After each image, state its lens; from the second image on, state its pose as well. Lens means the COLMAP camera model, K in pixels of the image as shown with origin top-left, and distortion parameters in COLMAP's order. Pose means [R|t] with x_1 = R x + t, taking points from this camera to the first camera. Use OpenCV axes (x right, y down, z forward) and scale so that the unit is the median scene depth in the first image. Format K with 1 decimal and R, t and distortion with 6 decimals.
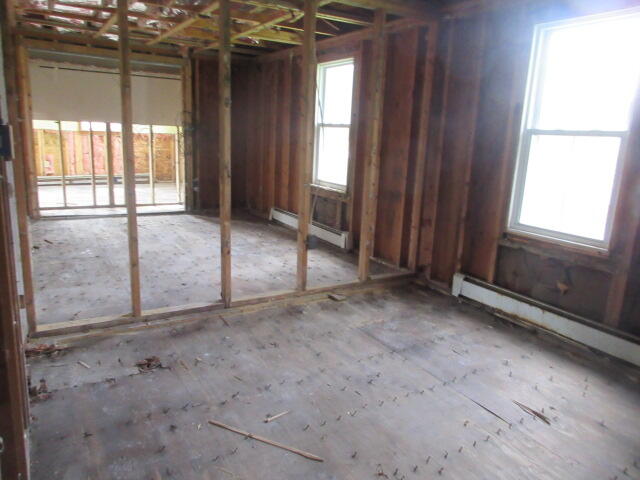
lens RADIAL K [[480.5, 0, 315.7], [0, 480.5, 234.7], [0, 0, 1]] dist [0.032607, -0.010434]
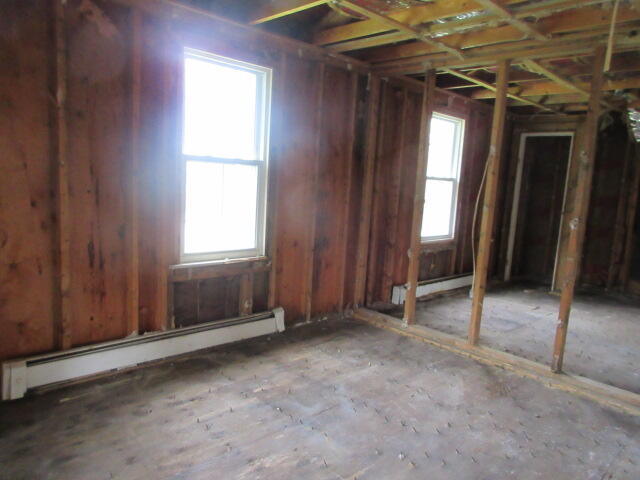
lens RADIAL K [[480.5, 0, 317.0], [0, 480.5, 241.2], [0, 0, 1]] dist [0.032607, -0.010434]
pose [[-0.224849, -0.180465, 0.957536, -2.459959], [0.146458, 0.965276, 0.216315, -0.988928], [-0.963324, 0.188877, -0.190611, 4.106750]]
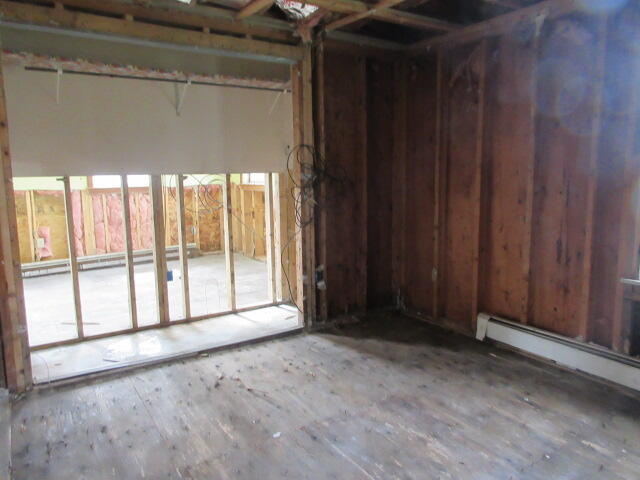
lens RADIAL K [[480.5, 0, 319.1], [0, 480.5, 240.5], [0, 0, 1]] dist [0.032607, -0.010434]
pose [[0.998088, -0.057388, 0.022958, -0.198049], [0.058888, 0.995731, -0.071082, -0.081030], [-0.018780, 0.072298, 0.997206, 0.348371]]
